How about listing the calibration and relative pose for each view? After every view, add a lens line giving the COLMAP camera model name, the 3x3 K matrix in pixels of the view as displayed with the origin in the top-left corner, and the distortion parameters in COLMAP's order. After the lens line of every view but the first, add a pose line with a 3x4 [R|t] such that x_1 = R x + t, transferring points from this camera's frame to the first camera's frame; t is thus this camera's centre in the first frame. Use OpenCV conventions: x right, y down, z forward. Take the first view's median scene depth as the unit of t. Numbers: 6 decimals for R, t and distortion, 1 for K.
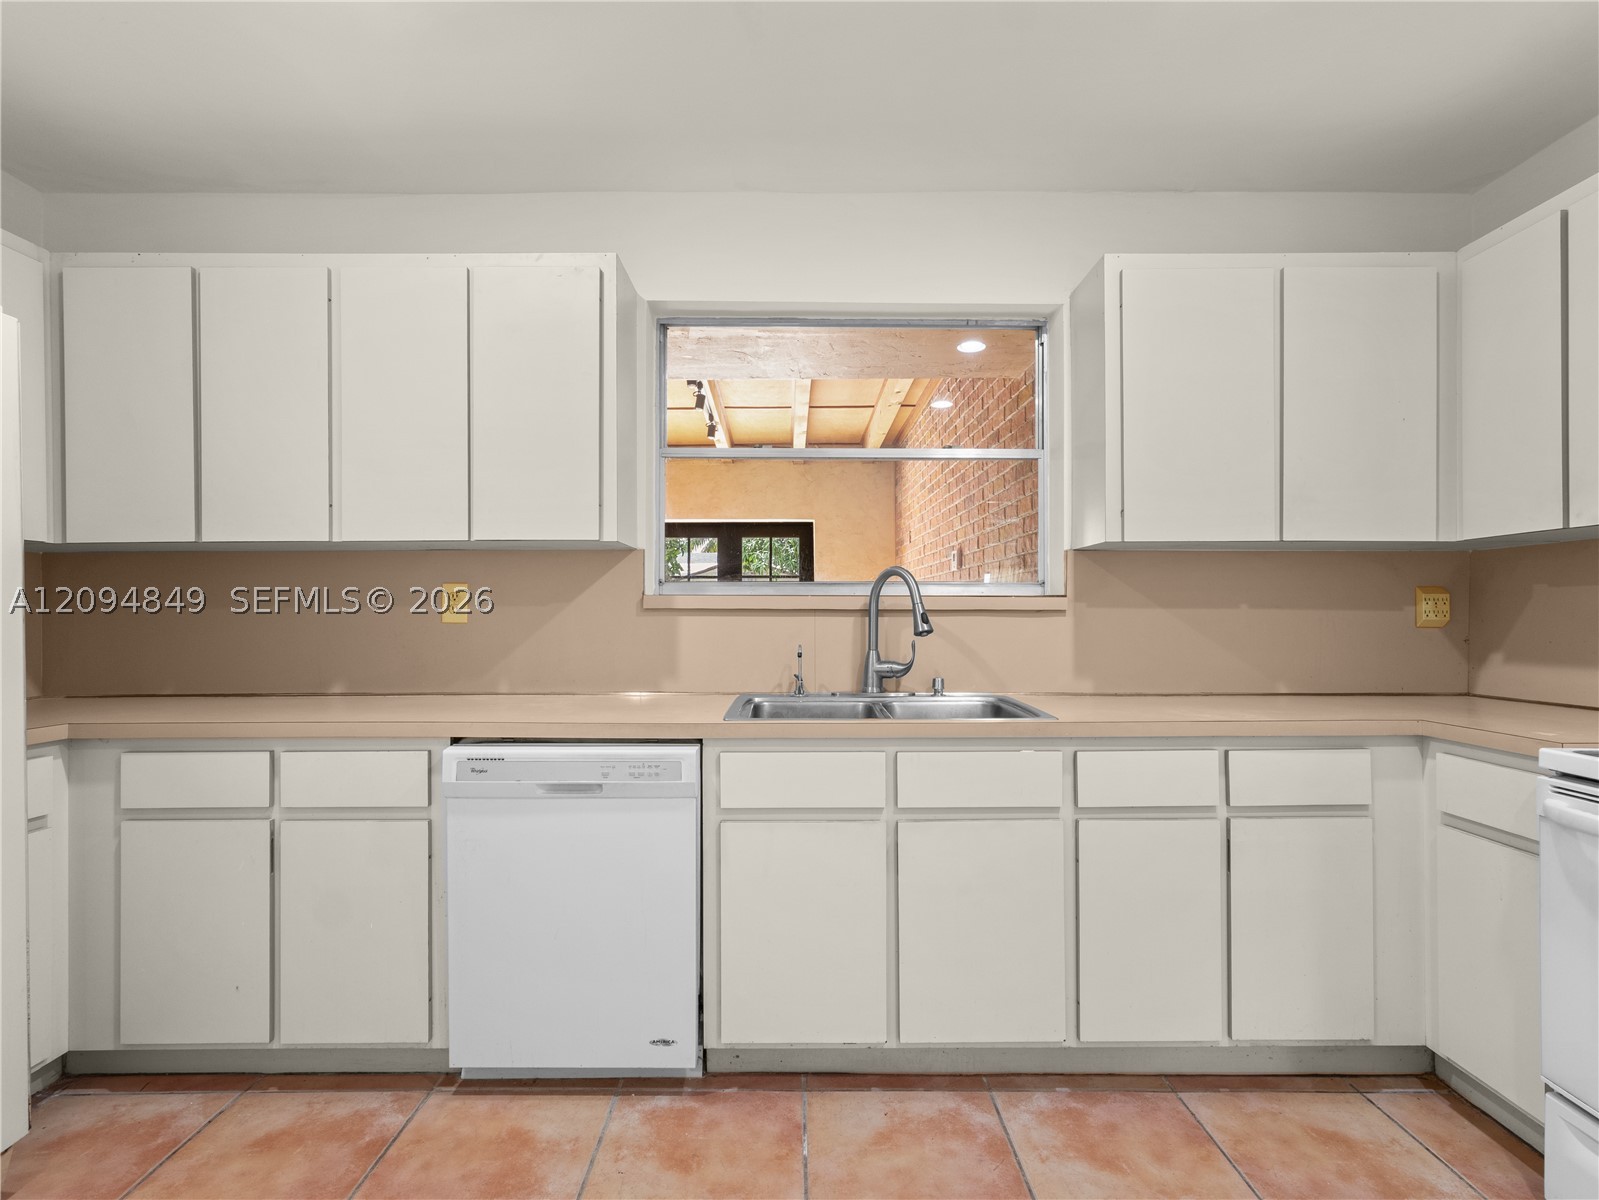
lens RADIAL K [[838.1, 0, 801.5], [0, 838.1, 608.0], [0, 0, 1]] dist [0.007453, 0.001419]
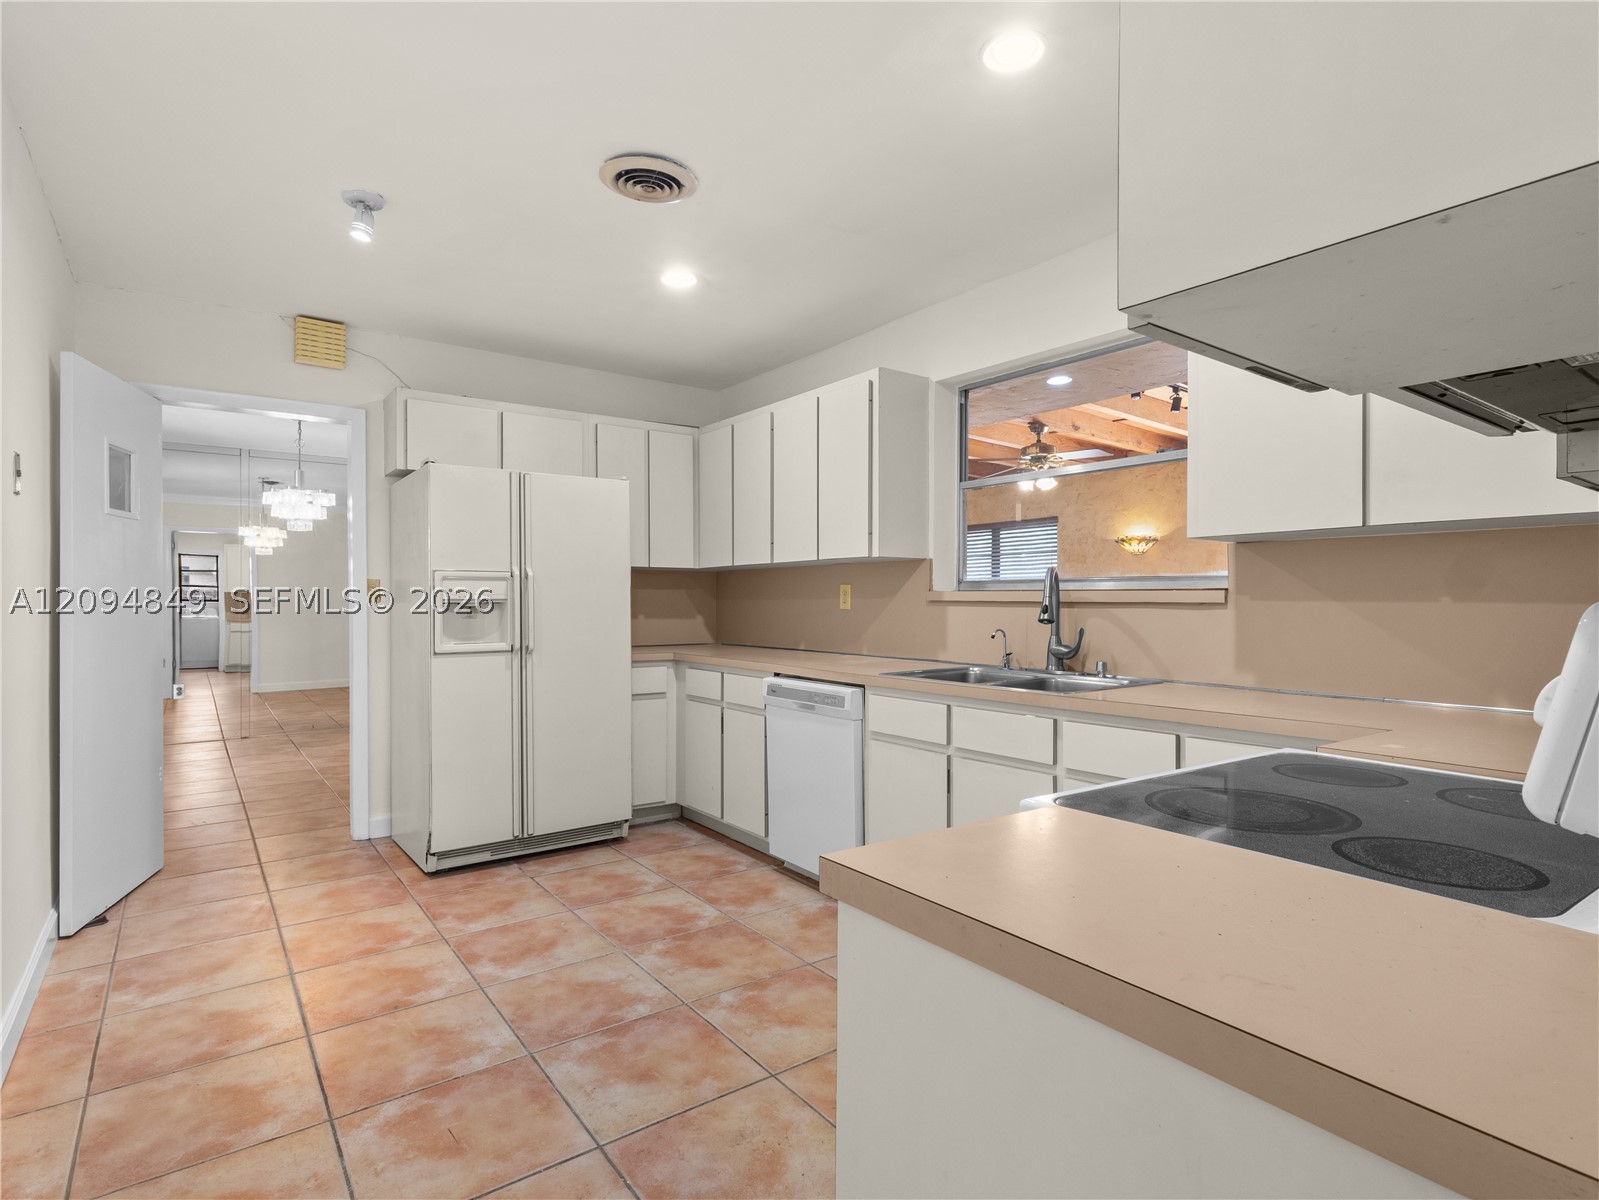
lens RADIAL K [[838.1, 0, 801.5], [0, 838.1, 608.0], [0, 0, 1]] dist [0.007453, 0.001419]
pose [[0.584085, 0.008110, -0.811652, 0.950326], [-0.000933, 0.999956, 0.009320, -0.000156], [0.811692, -0.004686, 0.584067, 0.000132]]
